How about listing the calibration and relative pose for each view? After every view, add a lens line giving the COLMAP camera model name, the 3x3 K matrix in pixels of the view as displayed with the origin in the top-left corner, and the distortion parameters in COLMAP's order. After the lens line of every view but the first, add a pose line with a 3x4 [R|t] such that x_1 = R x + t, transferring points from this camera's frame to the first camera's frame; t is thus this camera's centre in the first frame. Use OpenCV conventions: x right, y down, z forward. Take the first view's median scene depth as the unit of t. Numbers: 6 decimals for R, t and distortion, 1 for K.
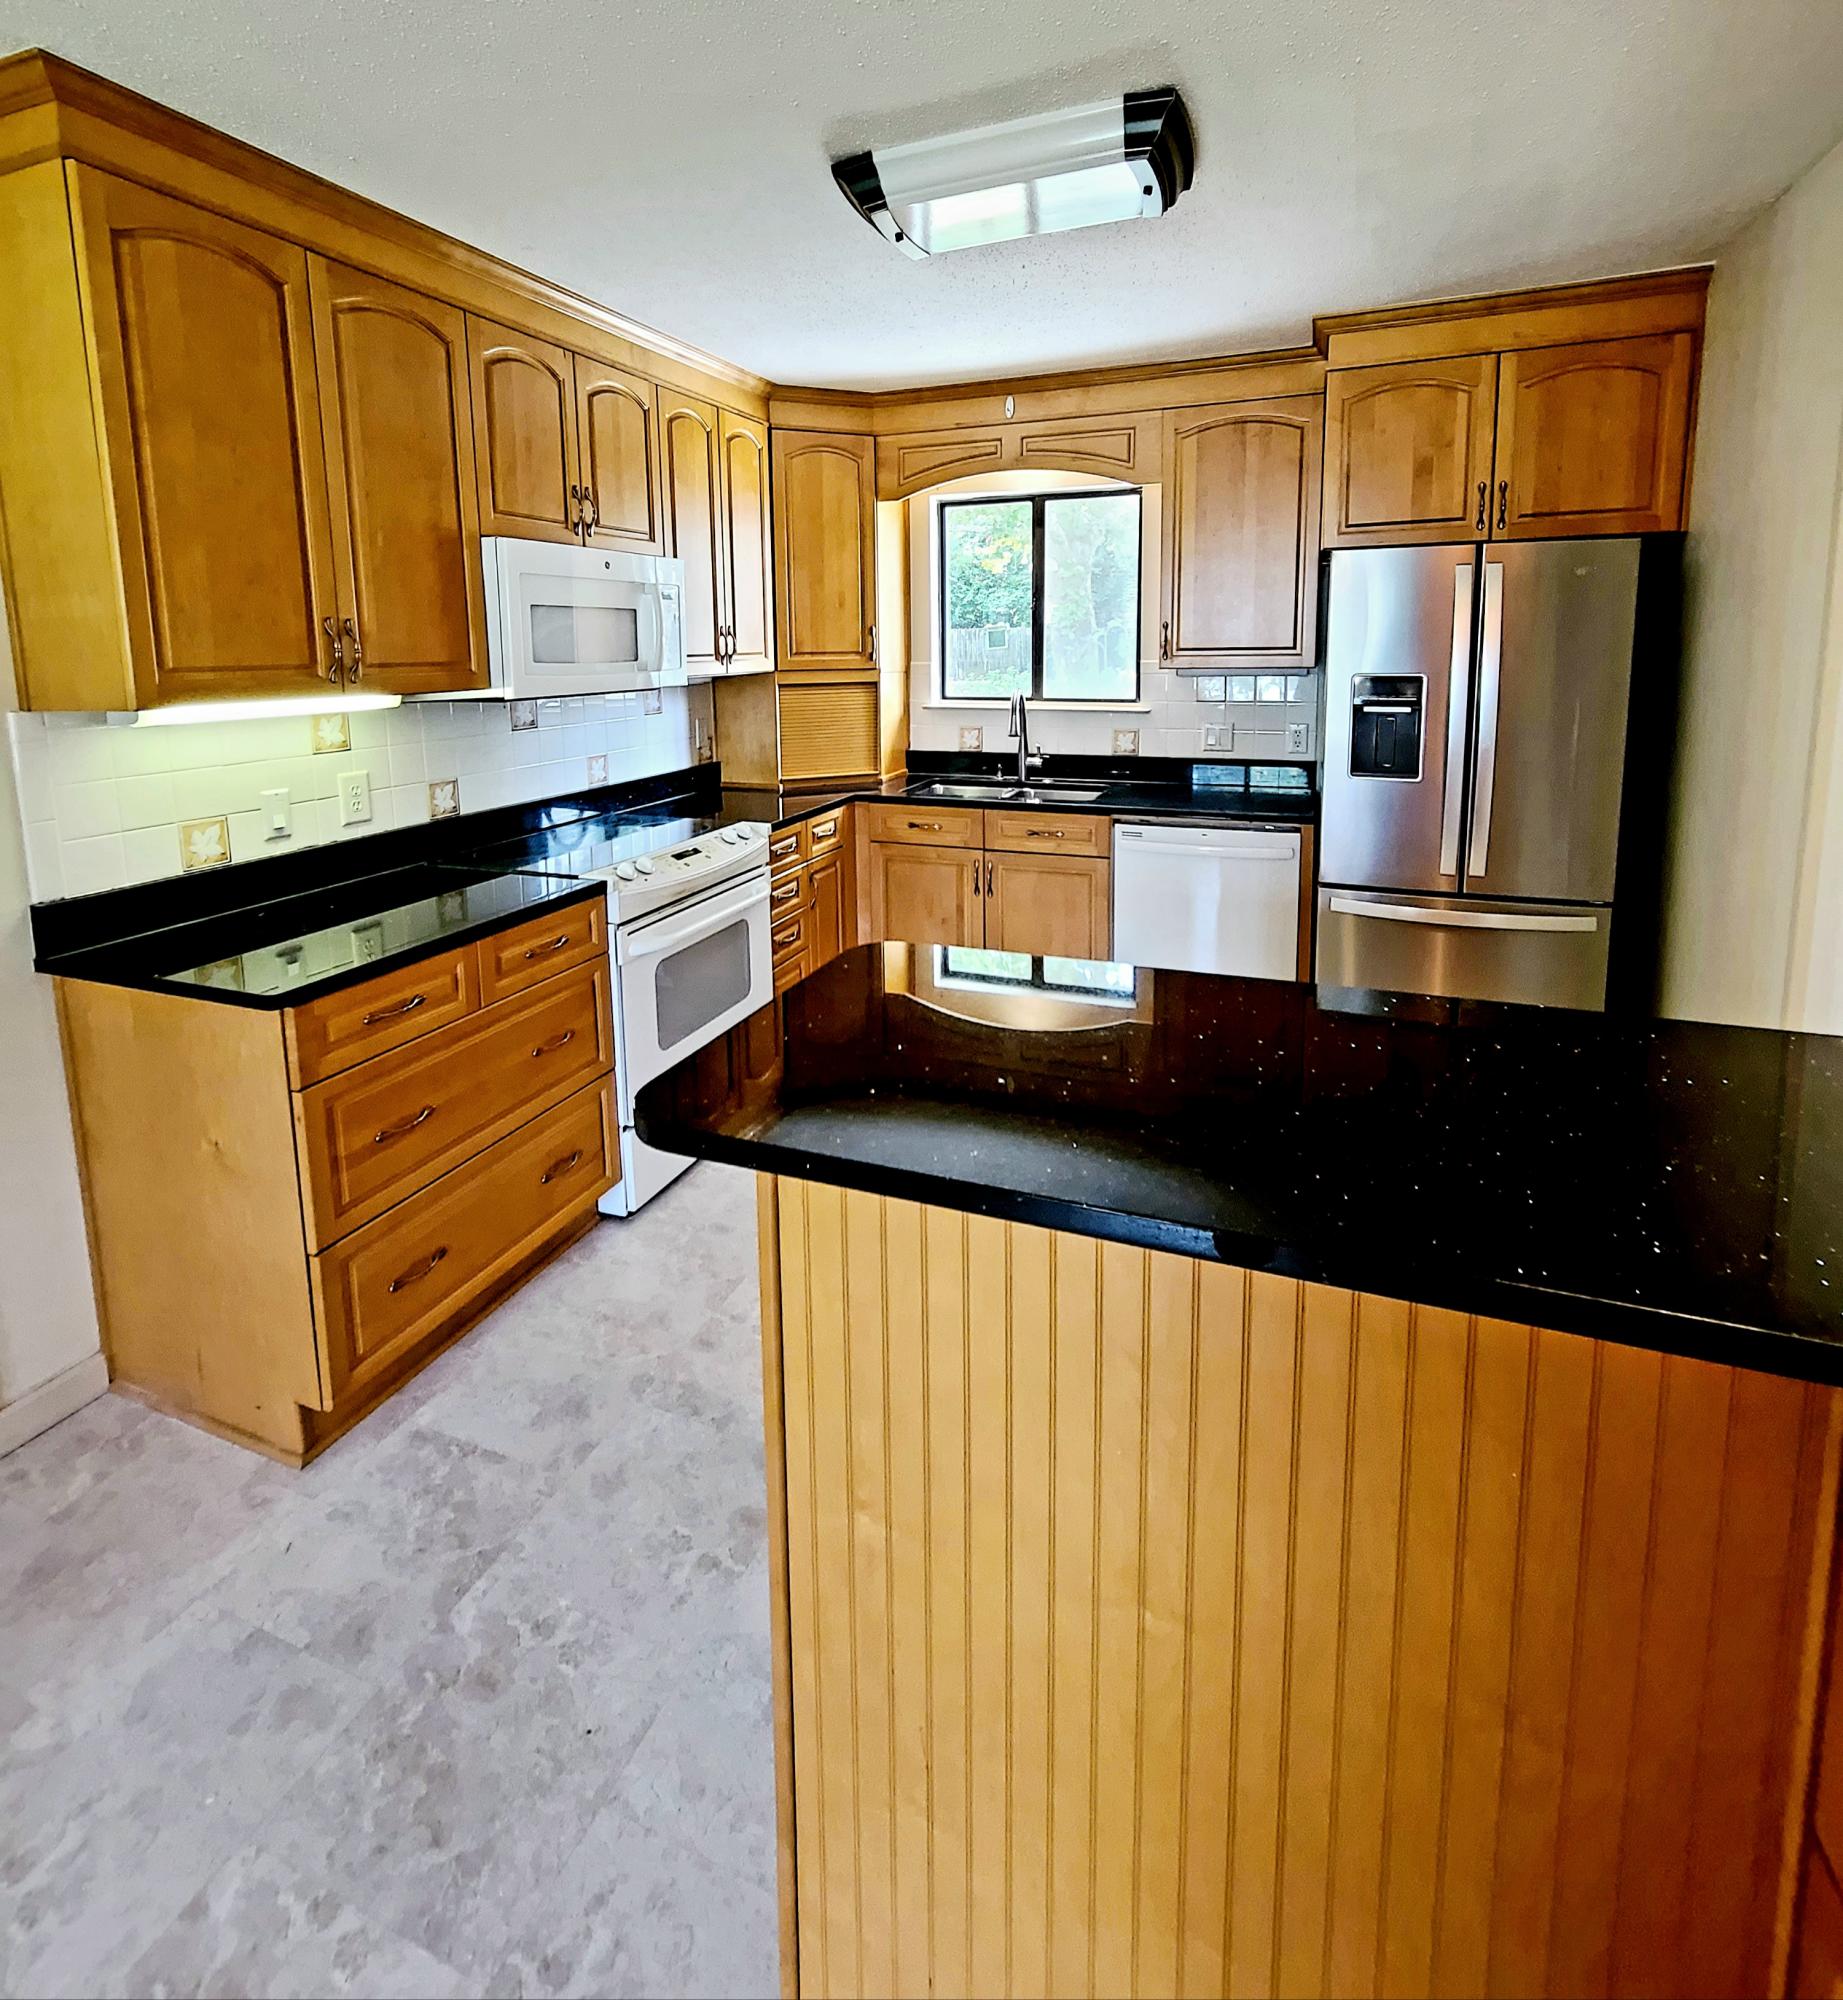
lens RADIAL K [[991.0, 0, 915.4], [0, 991.0, 765.7], [0, 0, 1]] dist [0.000742, -0.001140]
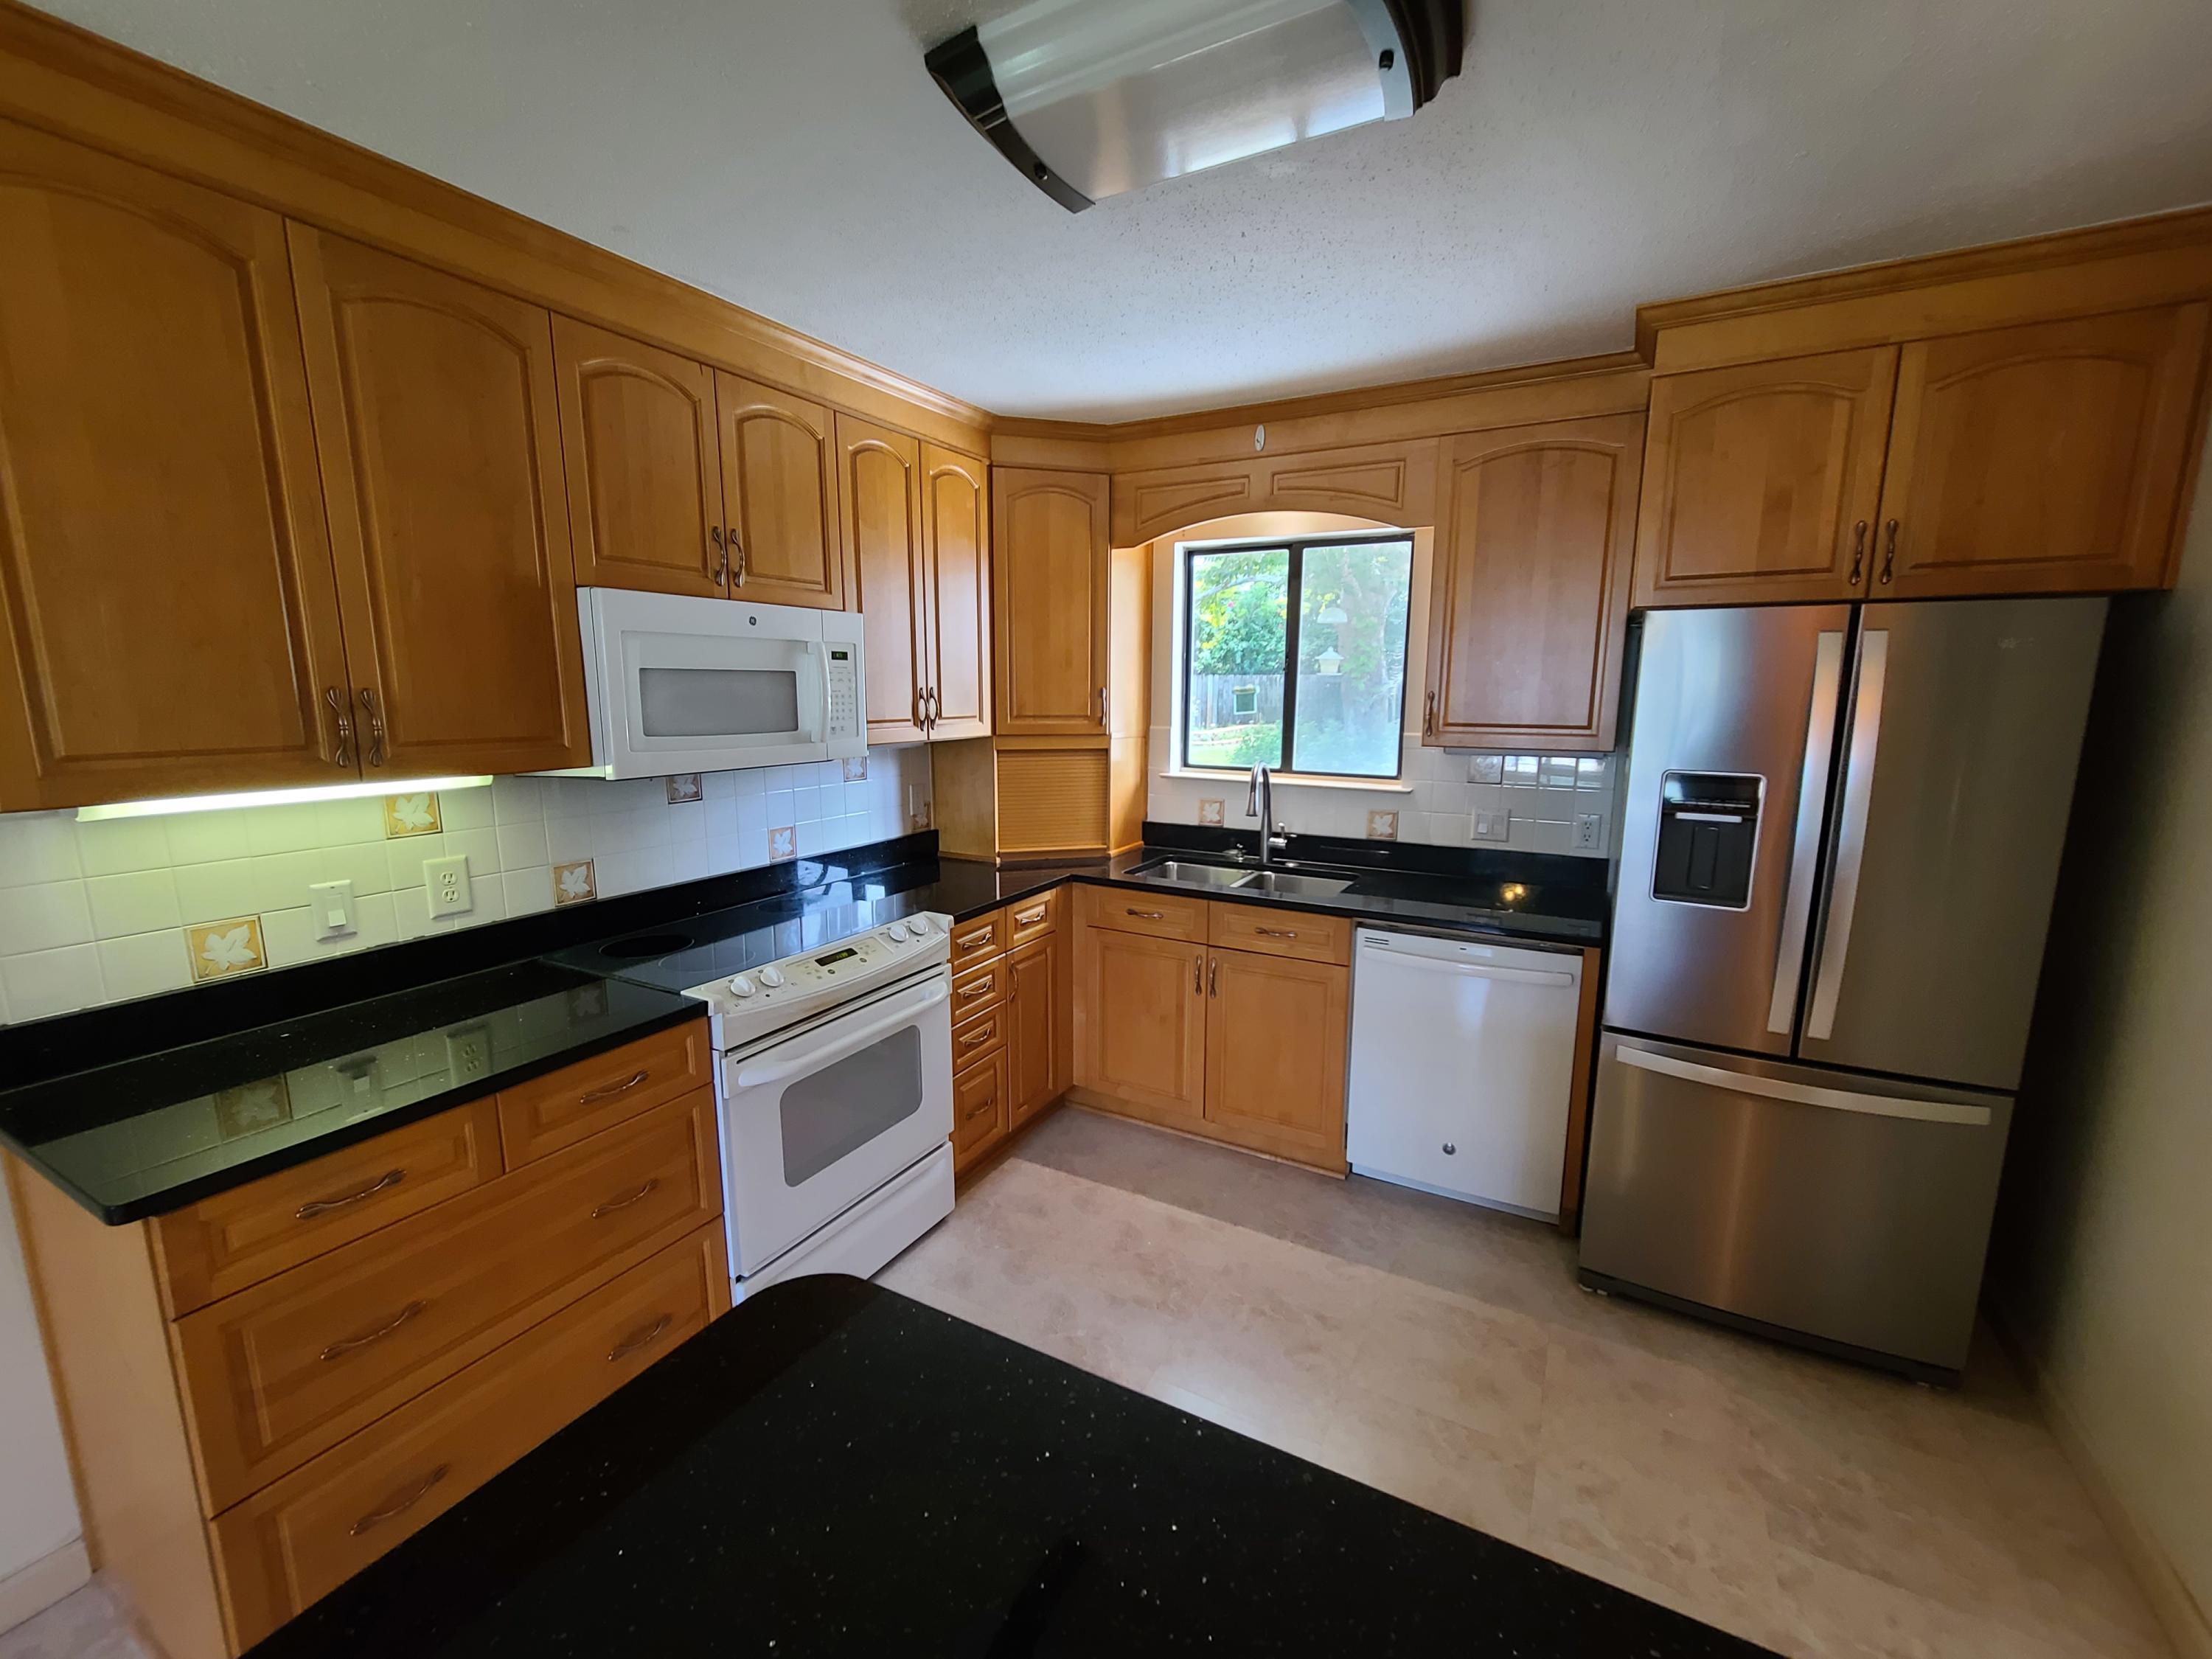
lens RADIAL K [[907.8, 0, 1109.5], [0, 907.8, 838.5], [0, 0, 1]] dist [0.001992, -0.000947]
pose [[0.992144, 0.038549, -0.119016, 0.094226], [-0.033265, 0.998384, 0.046065, -0.057221], [0.120599, -0.041744, 0.991823, 0.234200]]
